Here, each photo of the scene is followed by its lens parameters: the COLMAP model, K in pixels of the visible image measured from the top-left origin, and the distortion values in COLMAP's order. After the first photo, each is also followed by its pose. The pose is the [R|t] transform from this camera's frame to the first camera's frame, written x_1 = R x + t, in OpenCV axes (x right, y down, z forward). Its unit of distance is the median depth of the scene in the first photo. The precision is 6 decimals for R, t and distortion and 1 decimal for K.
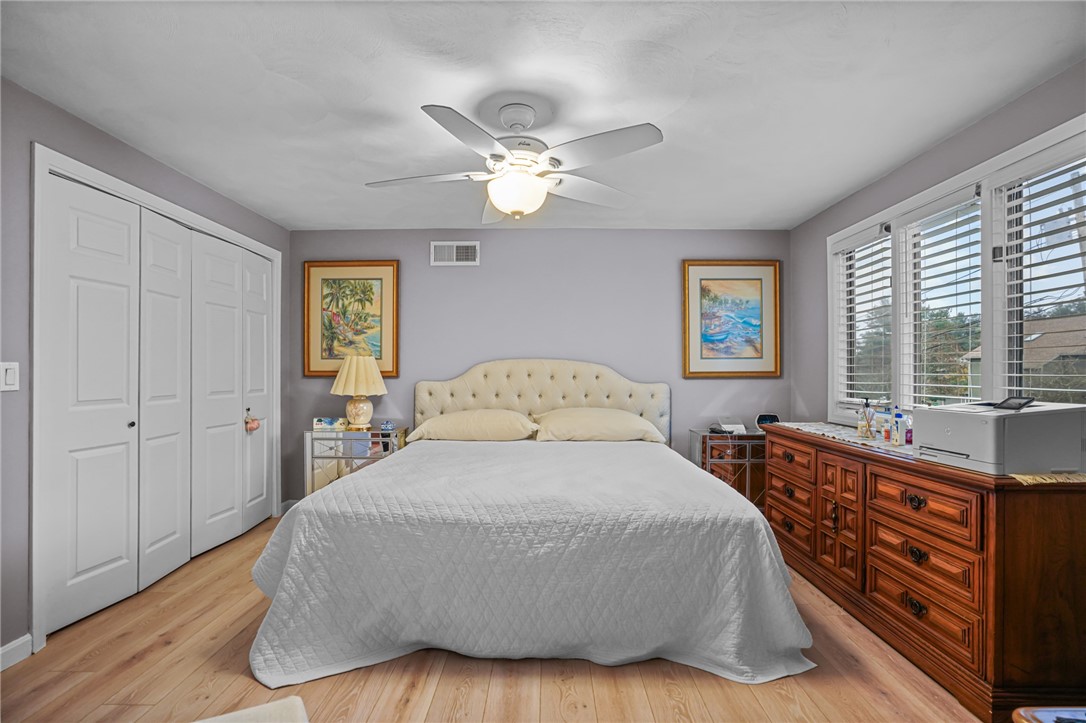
lens RADIAL K [[507.7, 0, 531.1], [0, 507.7, 370.6], [0, 0, 1]] dist [-0.067454, 0.023642]
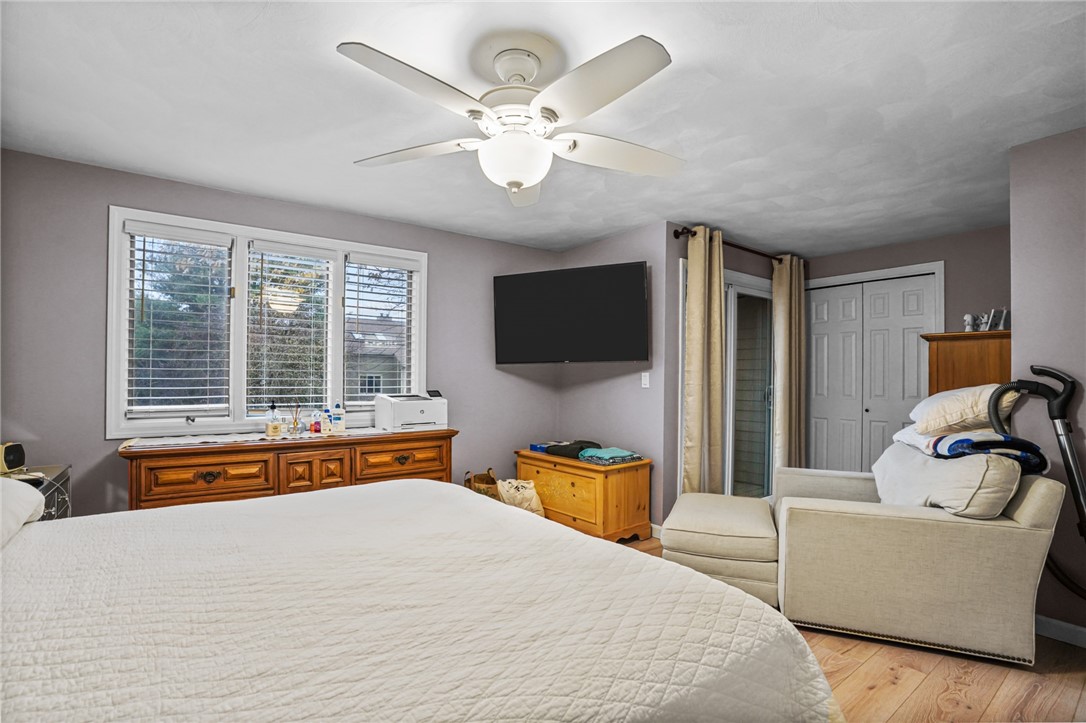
lens RADIAL K [[507.7, 0, 541.5], [0, 507.7, 367.0], [0, 0, 1]] dist [-0.067454, 0.023642]
pose [[-0.629889, 0.009813, 0.776623, -0.703682], [-0.010030, 0.999734, -0.020768, -0.003087], [-0.776620, -0.020871, -0.629623, 1.532867]]
